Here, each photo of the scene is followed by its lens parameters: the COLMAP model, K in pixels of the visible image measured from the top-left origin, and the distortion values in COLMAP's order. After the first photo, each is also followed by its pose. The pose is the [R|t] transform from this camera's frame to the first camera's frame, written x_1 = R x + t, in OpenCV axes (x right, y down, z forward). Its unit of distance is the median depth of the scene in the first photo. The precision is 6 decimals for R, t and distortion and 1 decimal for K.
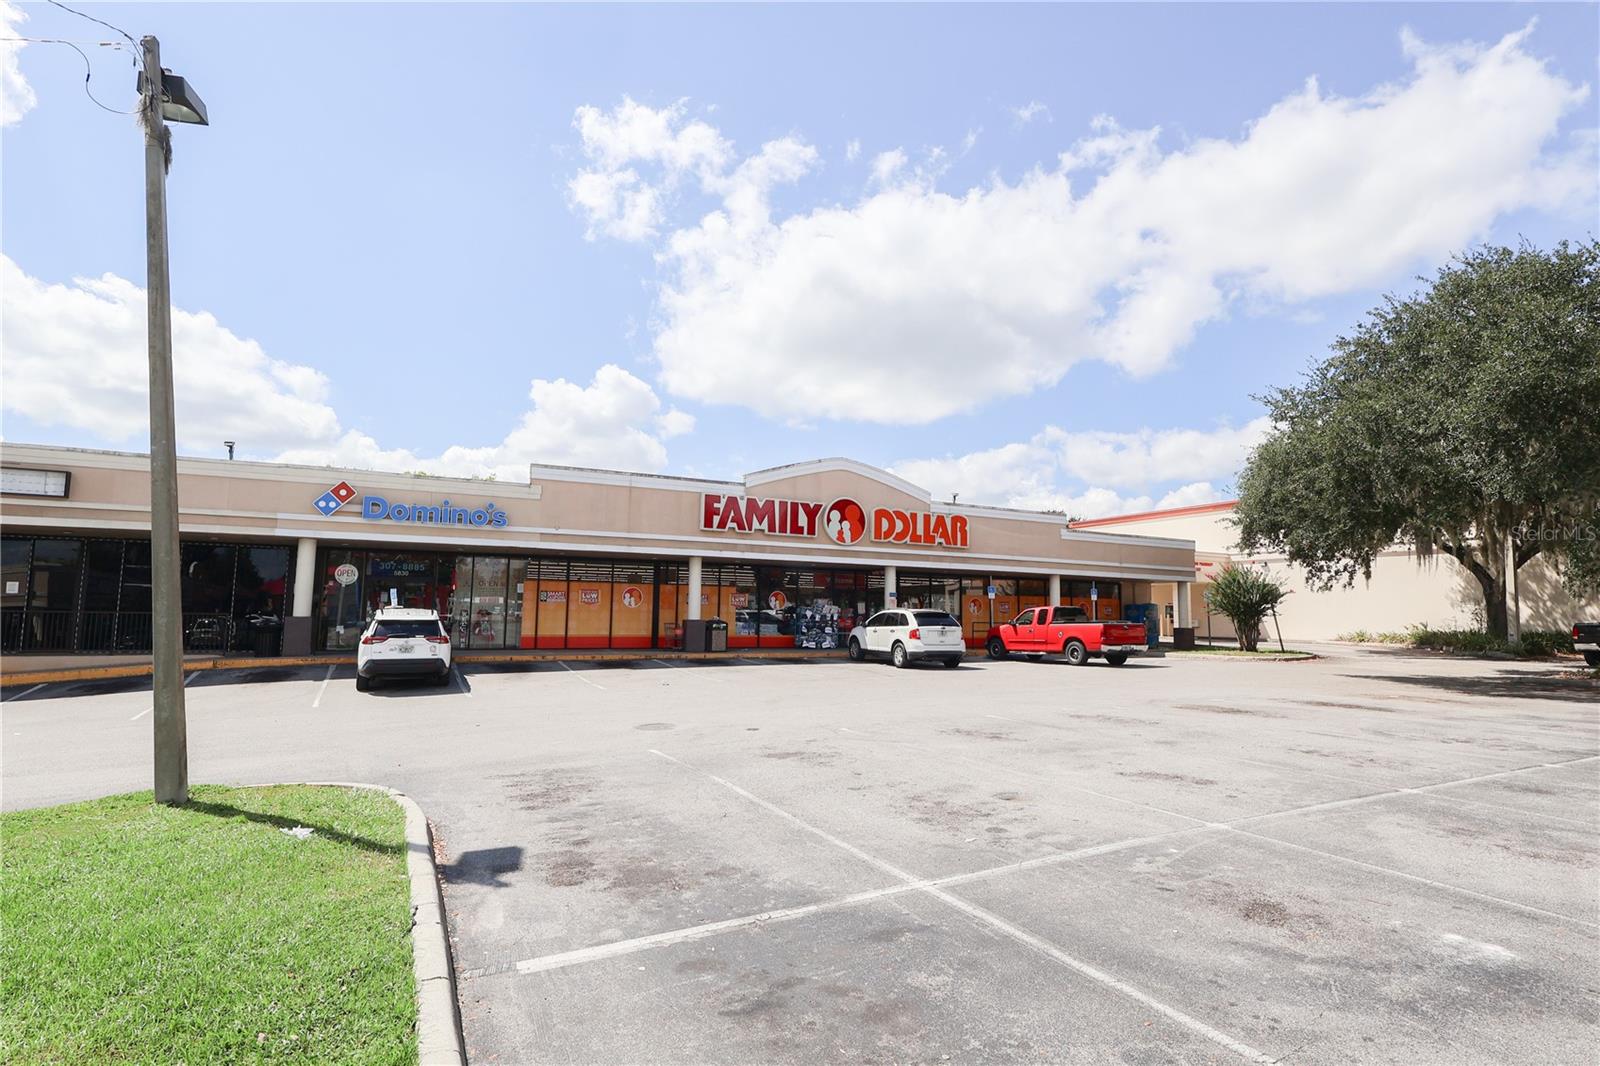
lens RADIAL K [[786.4, 0, 796.2], [0, 786.4, 523.6], [0, 0, 1]] dist [0.000123, 0.003011]
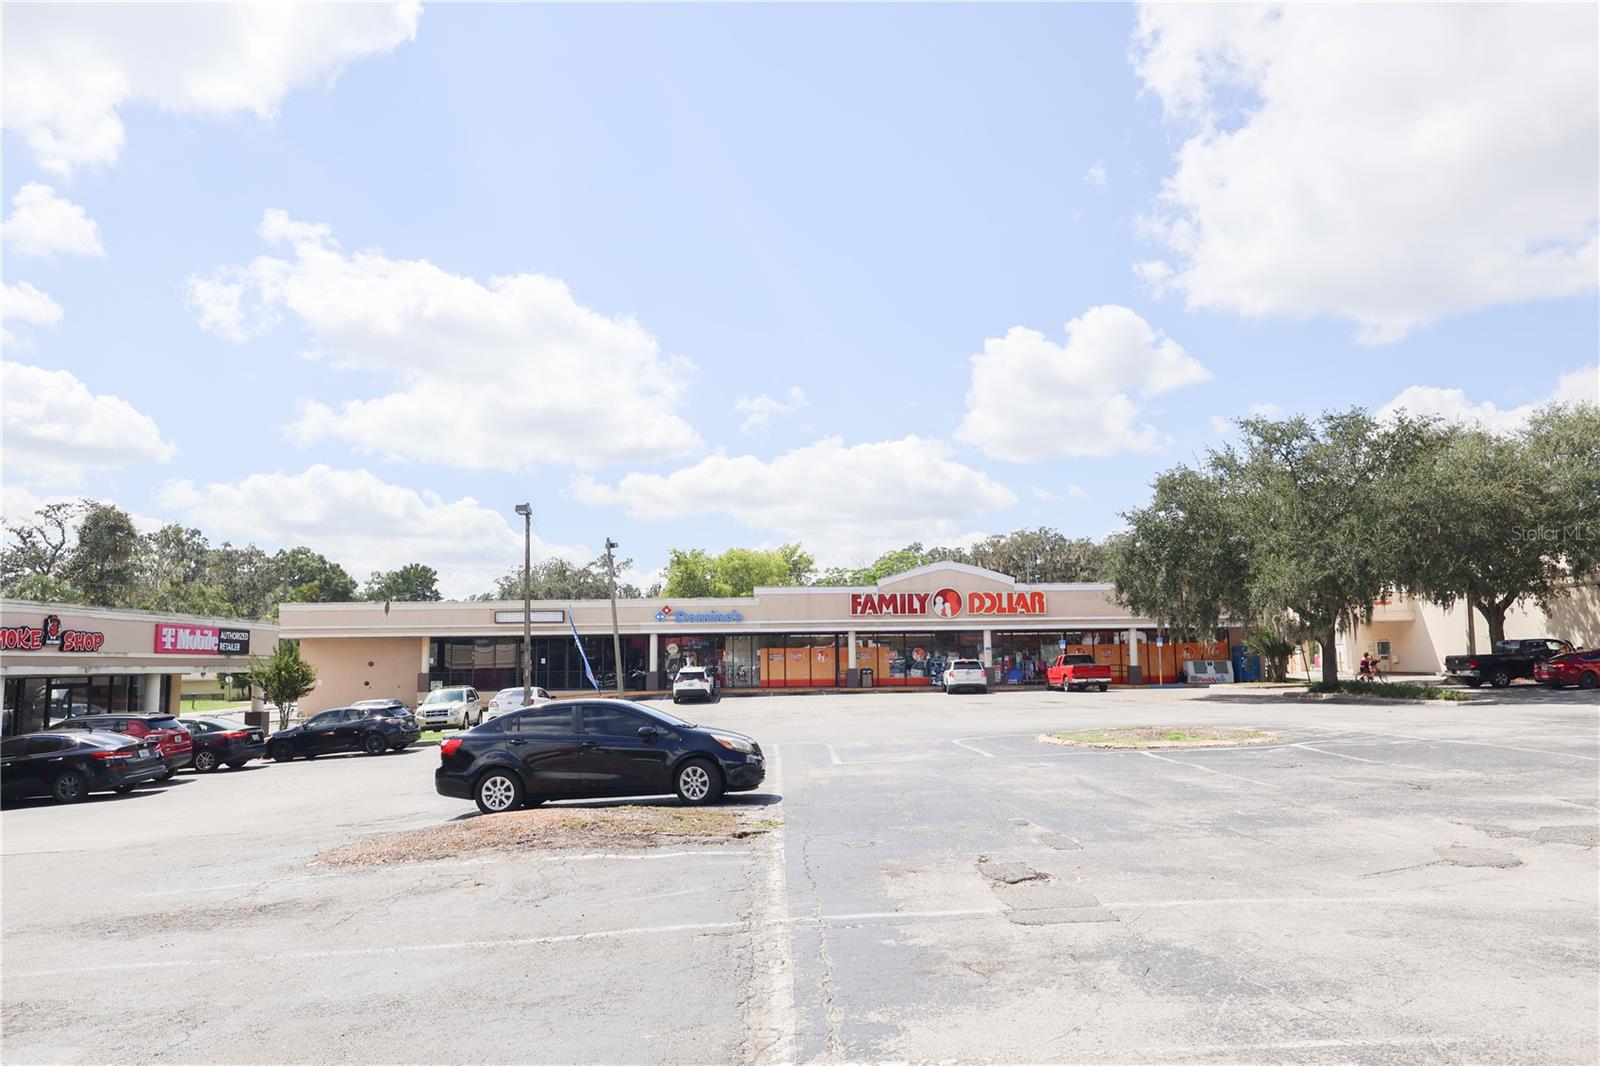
lens RADIAL K [[1154.4, 0, 784.2], [0, 1154.4, 521.4], [0, 0, 1]] dist [-0.019389, -0.004492]
pose [[0.898760, -0.076148, -0.431777, 0.804556], [0.076185, 0.996945, -0.017239, -0.155207], [0.431770, -0.017401, 0.901816, -1.247046]]
